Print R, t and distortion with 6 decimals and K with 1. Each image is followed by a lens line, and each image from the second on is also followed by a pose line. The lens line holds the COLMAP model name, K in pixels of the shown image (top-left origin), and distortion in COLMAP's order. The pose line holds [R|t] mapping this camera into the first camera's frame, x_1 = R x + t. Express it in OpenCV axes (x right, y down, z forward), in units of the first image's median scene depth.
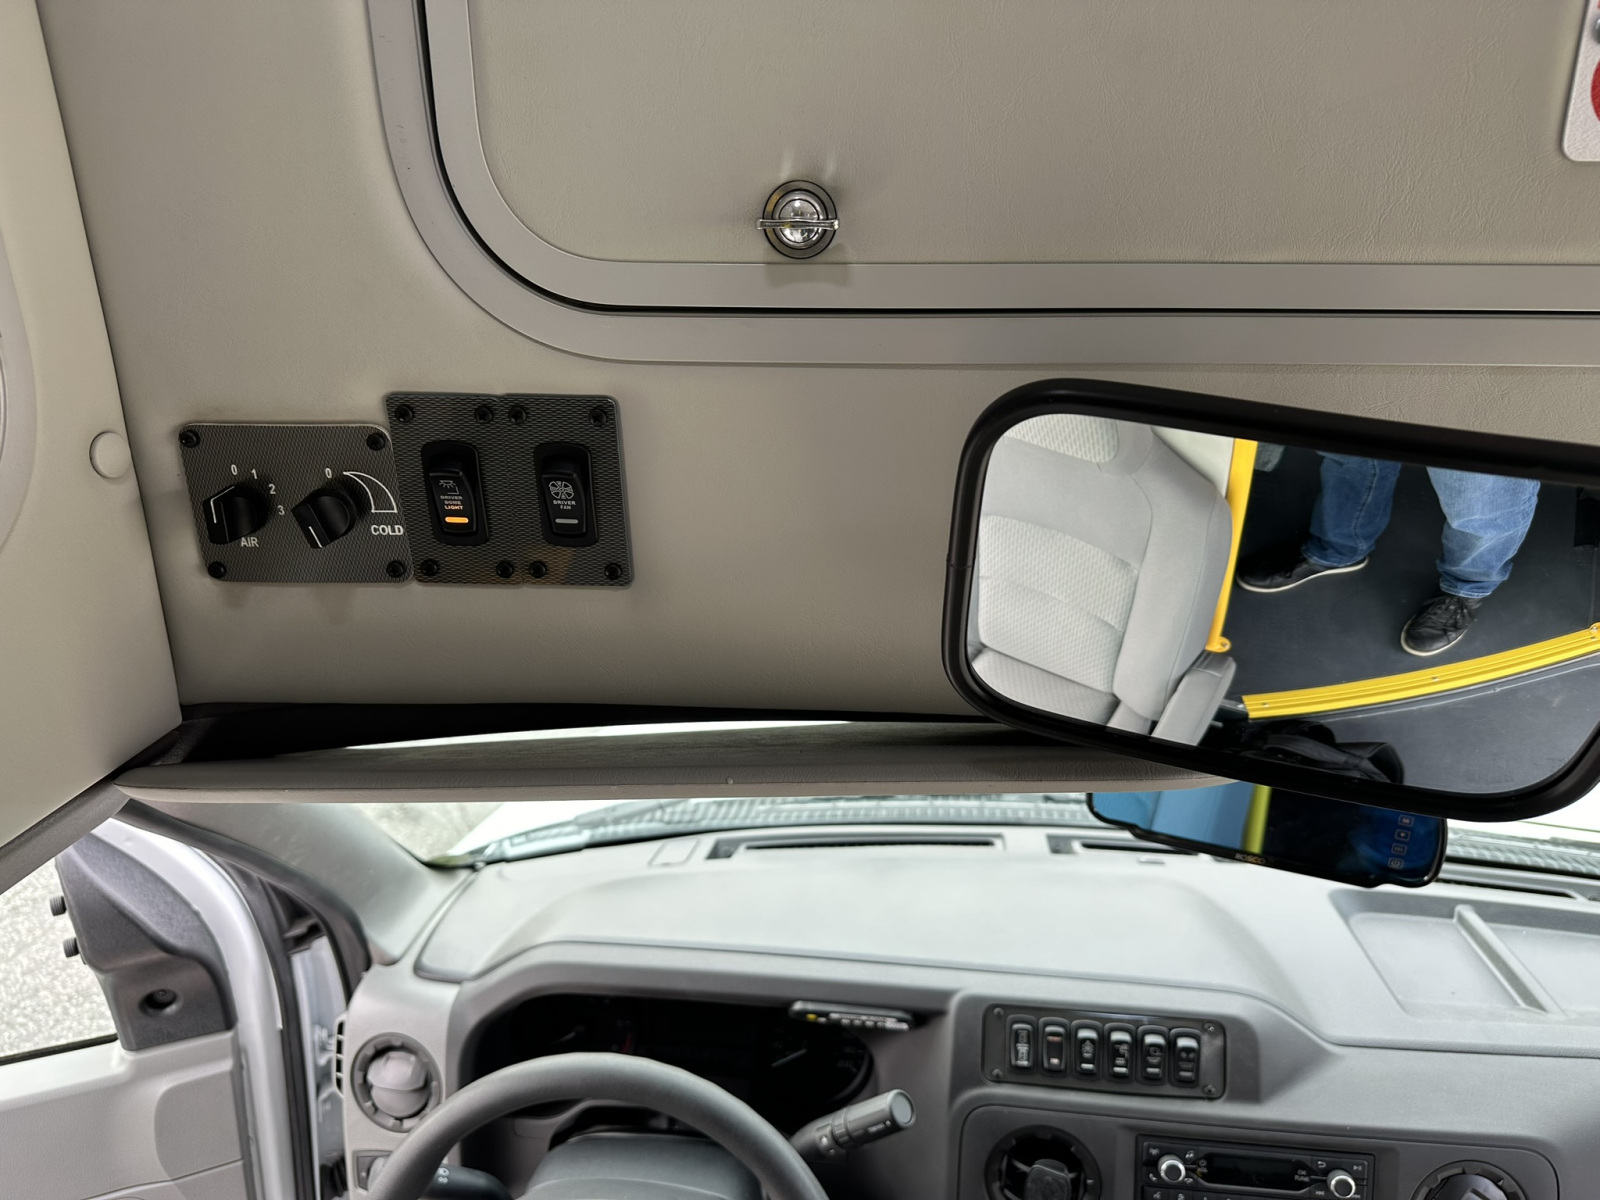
lens RADIAL K [[1133.0, 0, 805.7], [0, 1133.0, 594.6], [0, 0, 1]] dist [-0.008565, -0.008535]
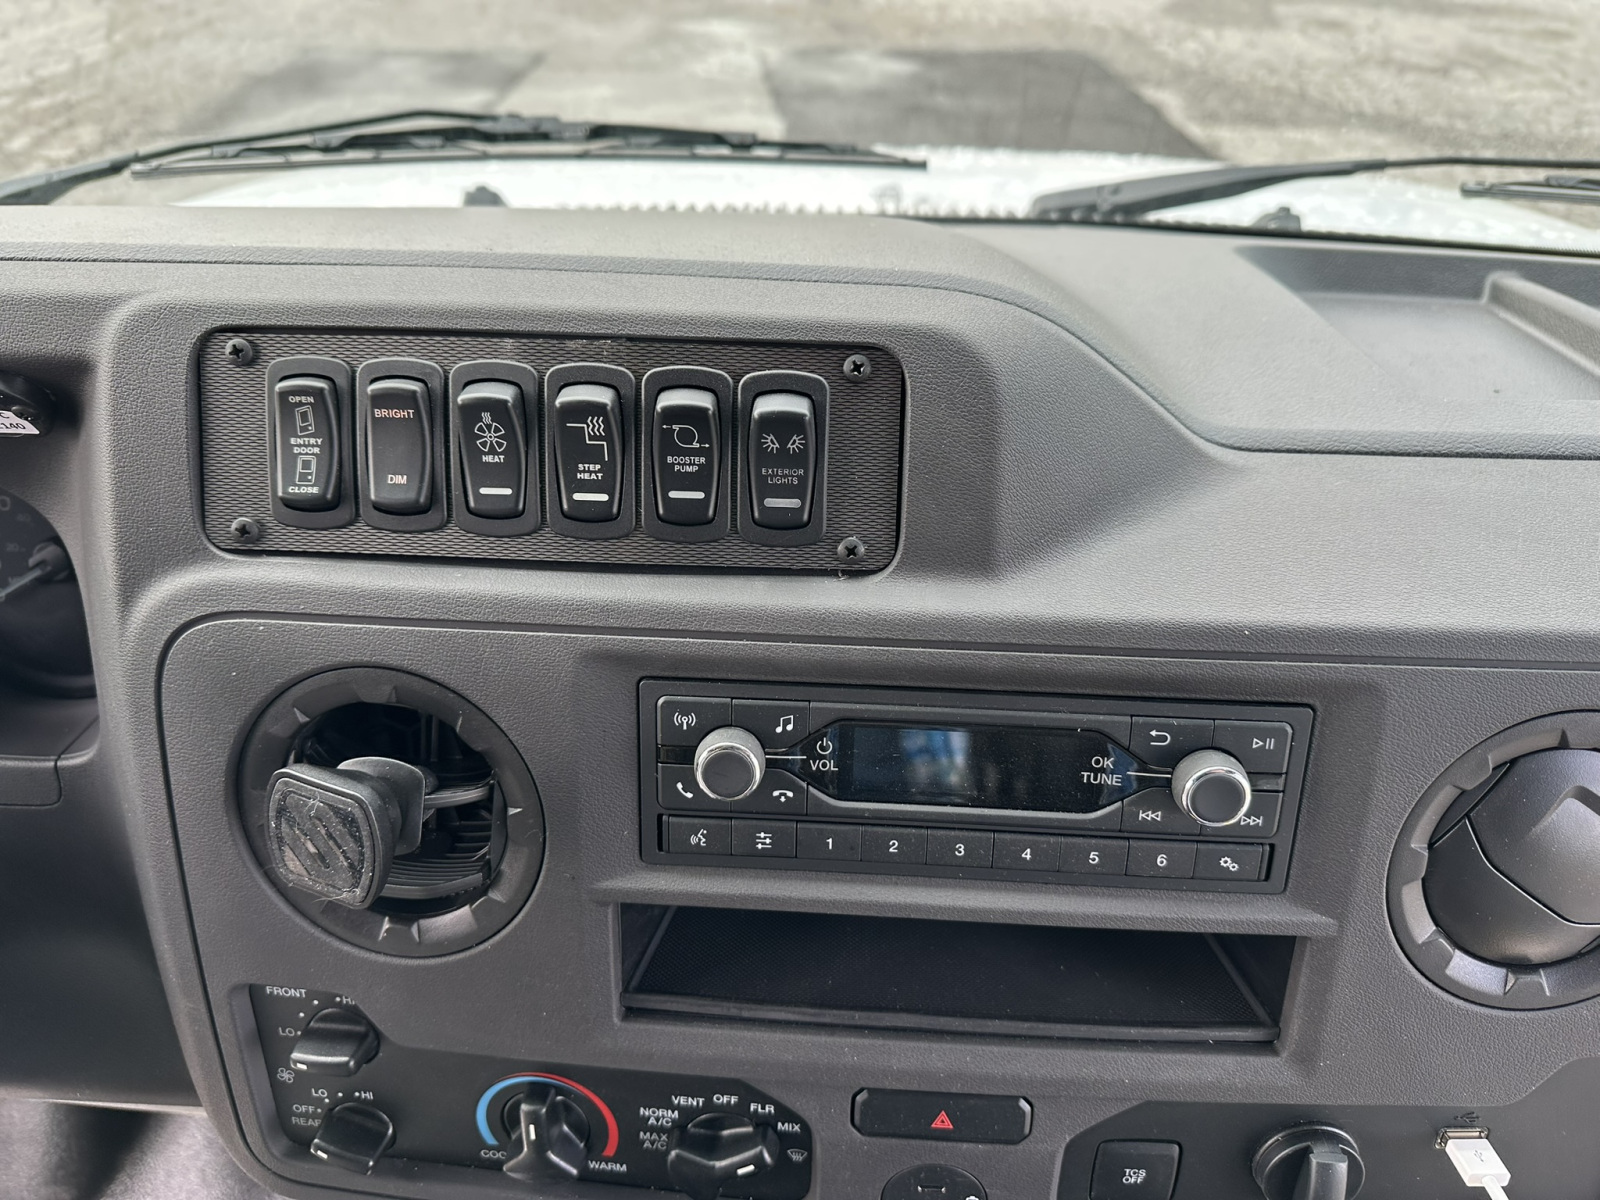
lens RADIAL K [[1133.0, 0, 795.0], [0, 1133.0, 597.0], [0, 0, 1]] dist [-0.008565, -0.008535]
pose [[0.997873, -0.026940, 0.059355, 0.321068], [0.009536, 0.961134, 0.275917, 0.360616], [-0.064481, -0.274764, 0.959347, 0.673746]]
